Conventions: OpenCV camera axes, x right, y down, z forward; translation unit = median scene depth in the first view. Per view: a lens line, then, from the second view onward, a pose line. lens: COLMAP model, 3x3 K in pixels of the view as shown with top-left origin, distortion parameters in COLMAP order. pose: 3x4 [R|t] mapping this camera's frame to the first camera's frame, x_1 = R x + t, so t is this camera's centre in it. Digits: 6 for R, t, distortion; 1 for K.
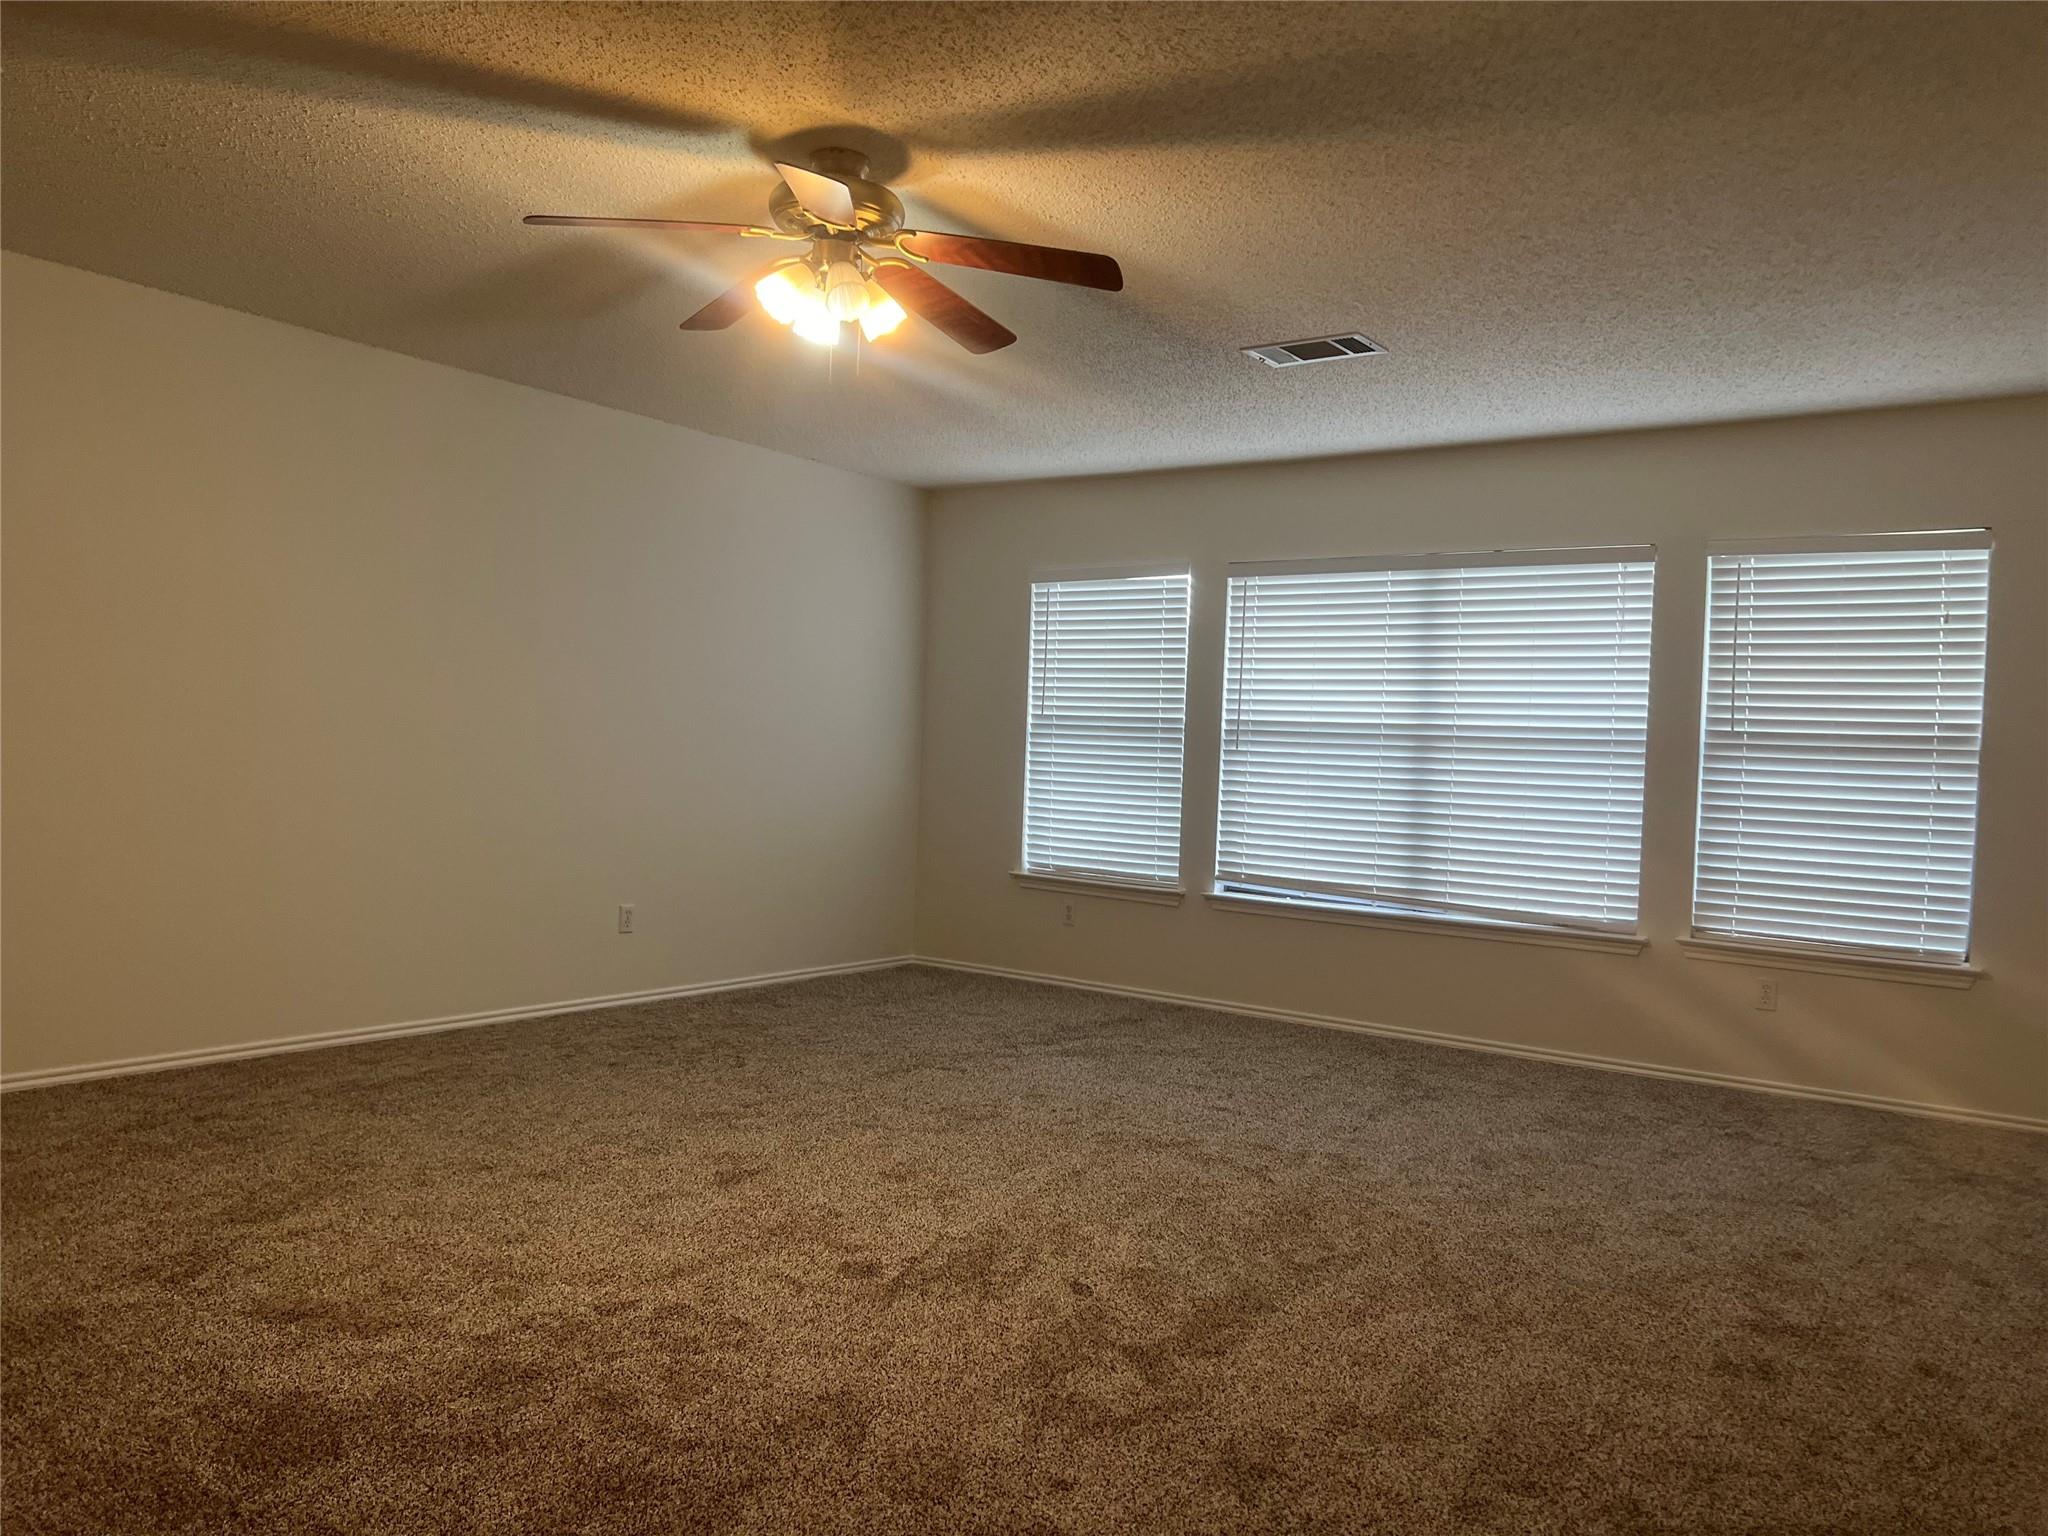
lens RADIAL K [[1521.5, 0, 1019.5], [0, 1521.5, 782.8], [0, 0, 1]] dist [0.052814, -0.063522]
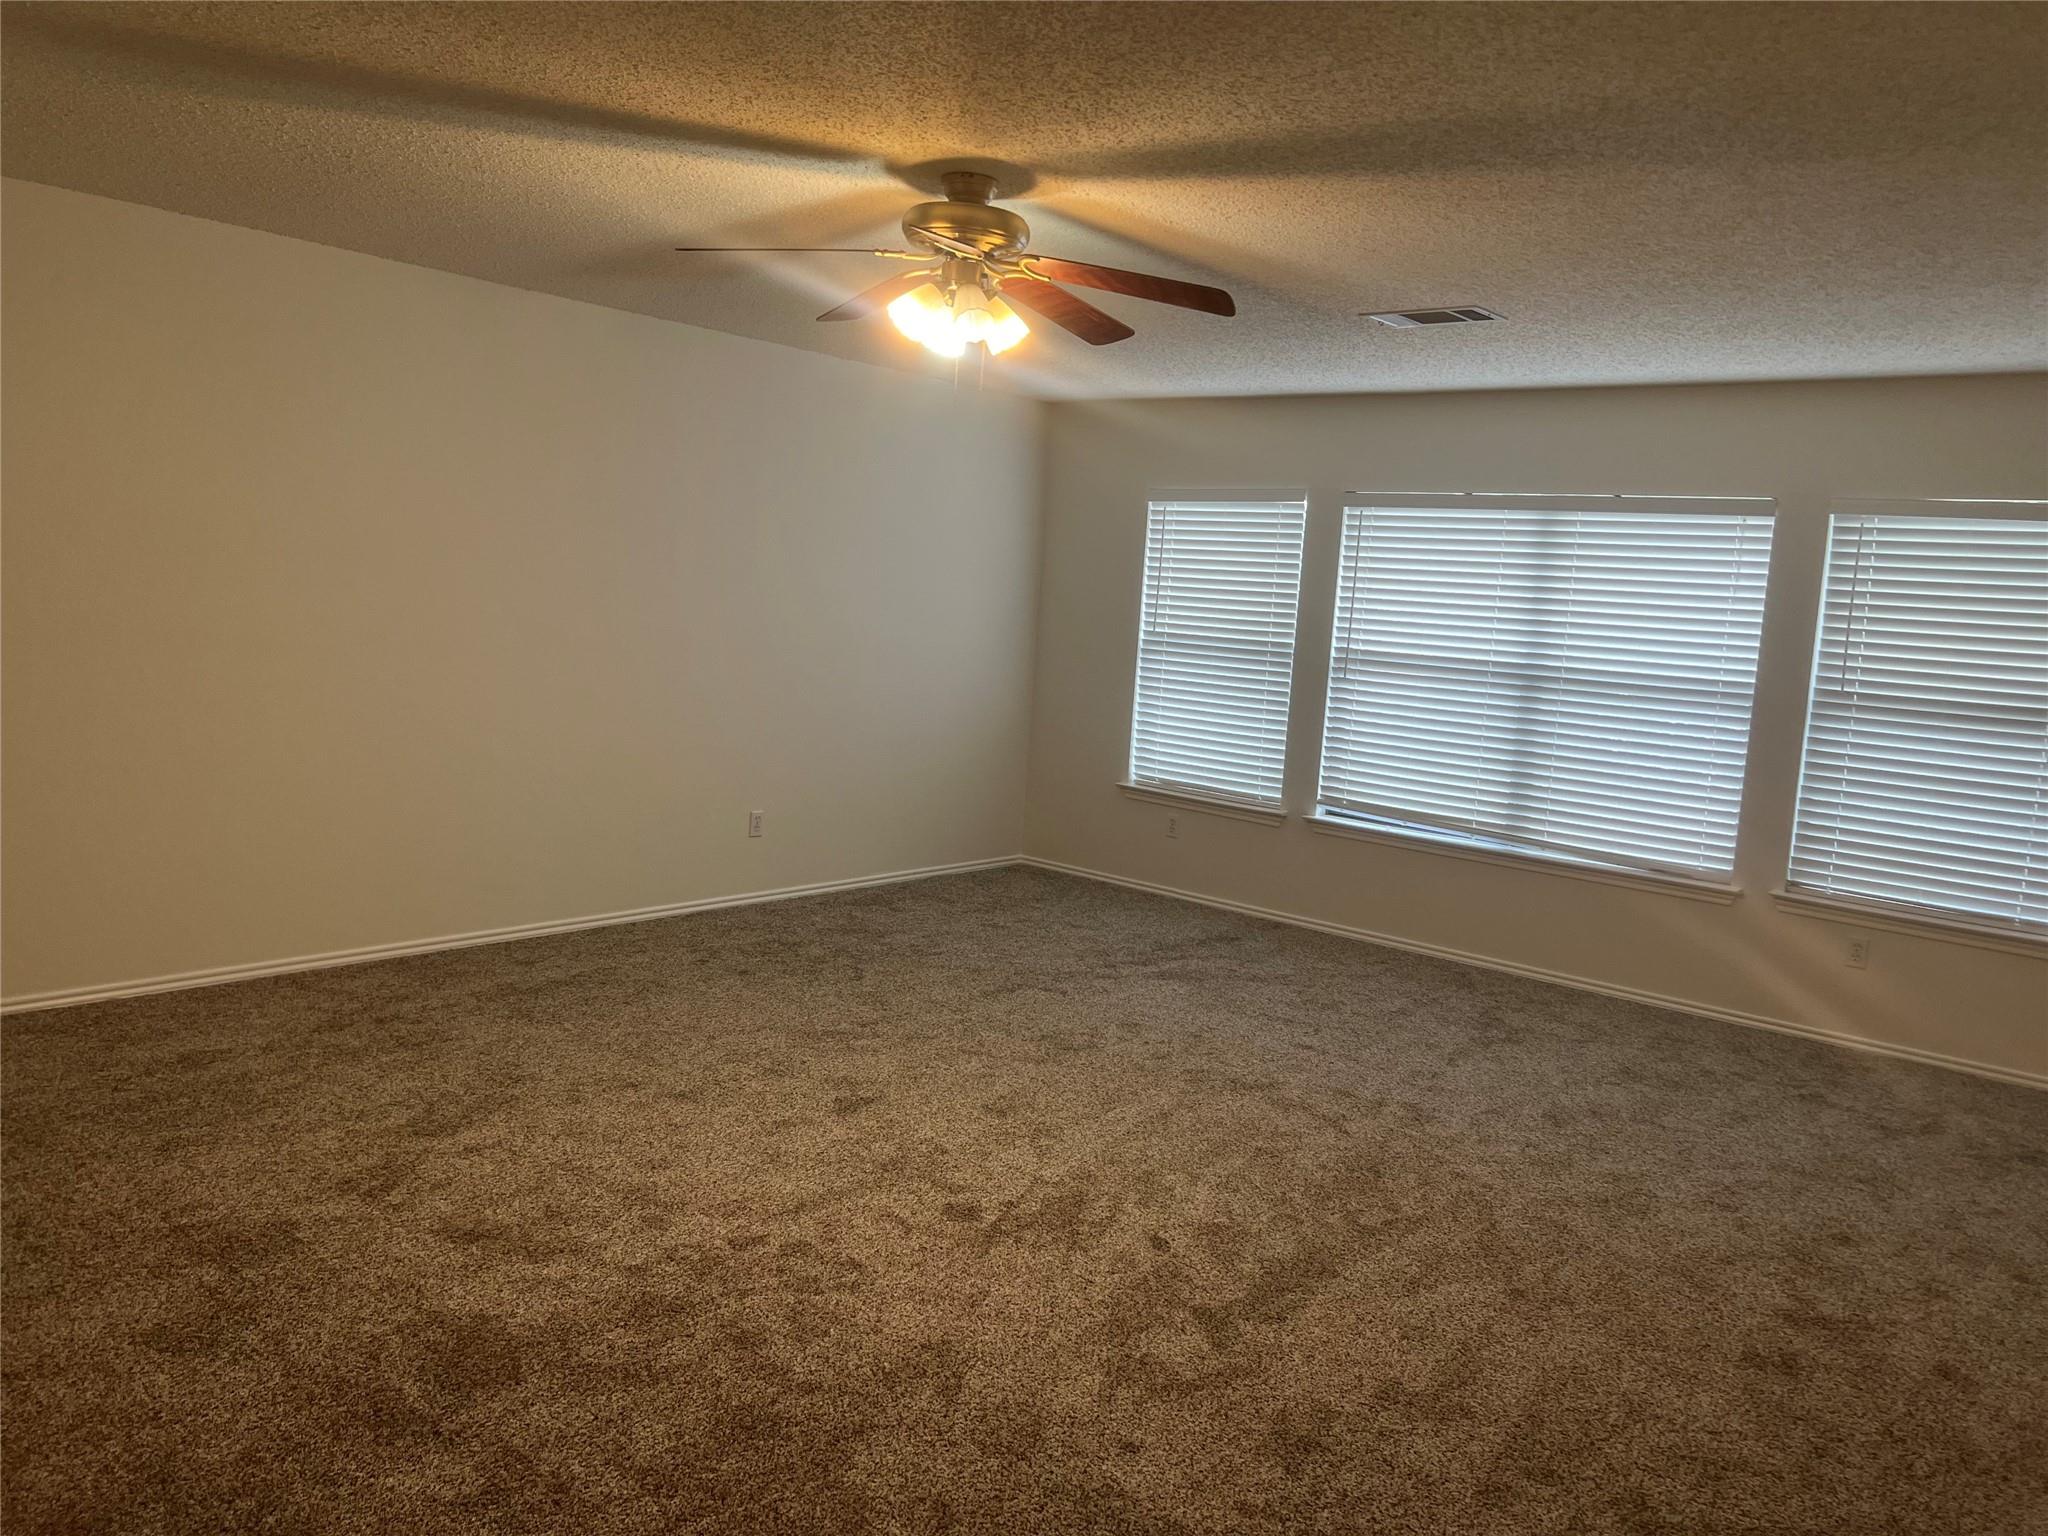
lens RADIAL K [[1521.5, 0, 1017.4], [0, 1521.5, 750.7], [0, 0, 1]] dist [0.052814, -0.063522]
pose [[0.996450, 0.034858, -0.076627, 0.008728], [-0.028293, 0.995967, 0.085148, -0.099756], [0.079286, -0.082677, 0.993417, -0.066316]]
